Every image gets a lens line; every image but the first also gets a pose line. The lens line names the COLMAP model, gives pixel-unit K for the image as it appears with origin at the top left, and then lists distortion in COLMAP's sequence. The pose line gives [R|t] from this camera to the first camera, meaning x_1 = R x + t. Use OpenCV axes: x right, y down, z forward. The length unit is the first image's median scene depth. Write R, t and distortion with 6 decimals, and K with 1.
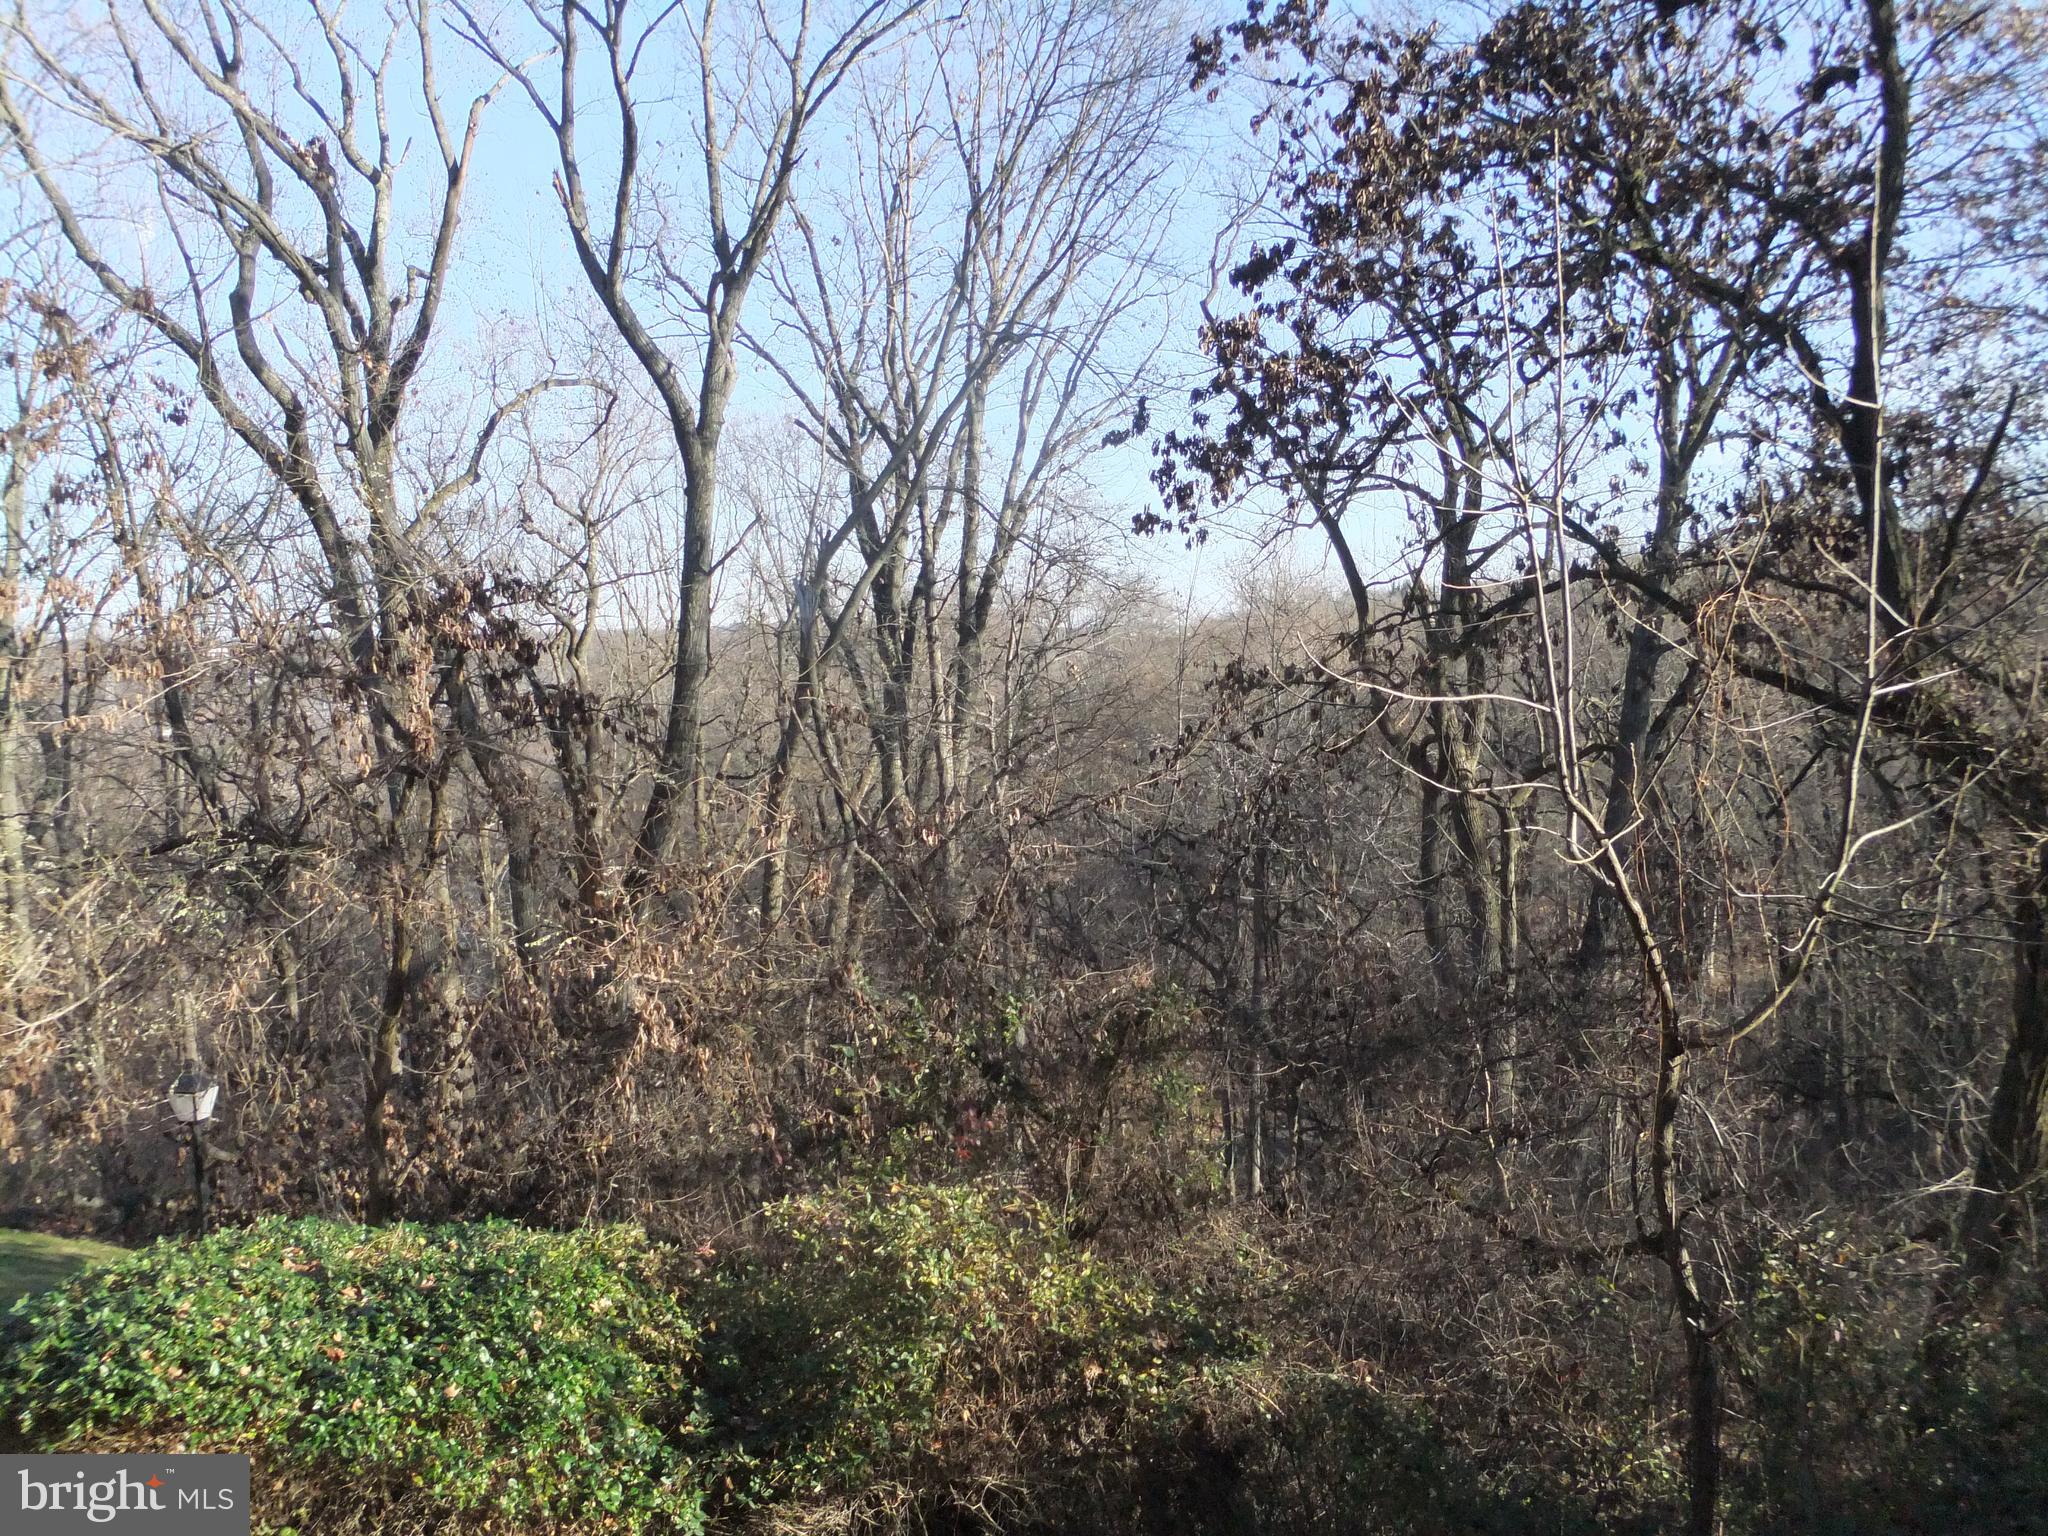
lens RADIAL K [[1777.5, 0, 991.6], [0, 1777.5, 790.8], [0, 0, 1]] dist [-0.144417, 0.163765]
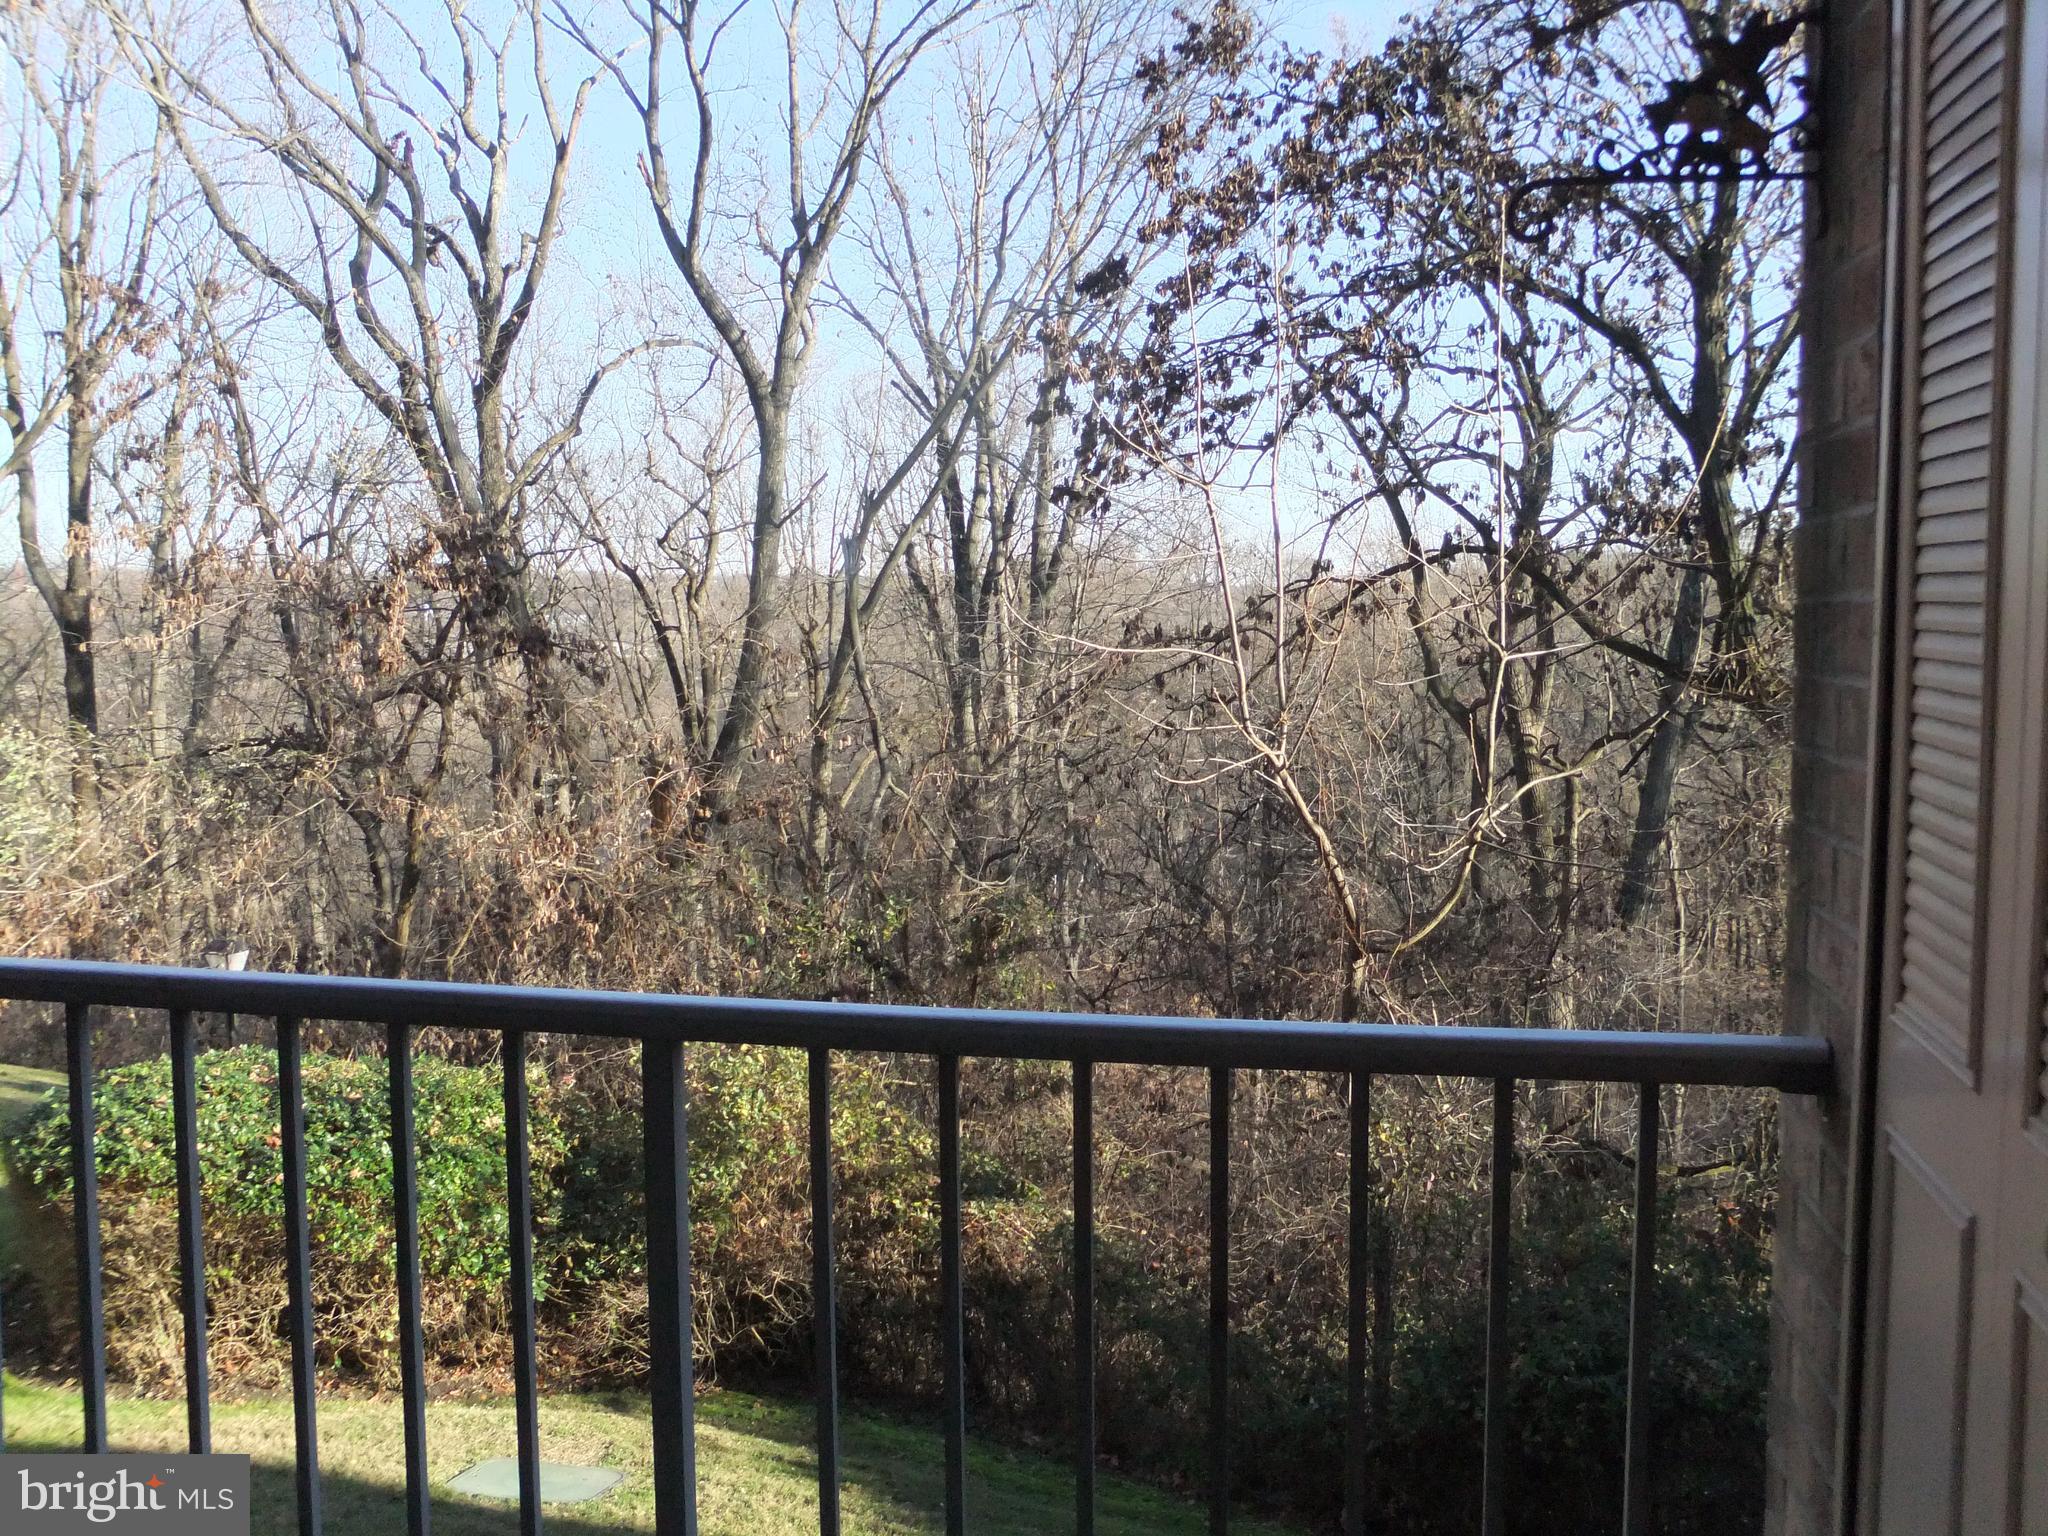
lens RADIAL K [[1800.2, 0, 1024.0], [0, 1800.2, 768.0], [0, 0, 1]] dist [-0.134710, 0.144192]
pose [[0.995752, 0.035843, -0.084810, 0.098108], [-0.034819, 0.999302, 0.013521, 0.005029], [0.085235, -0.010510, 0.996305, -0.086516]]
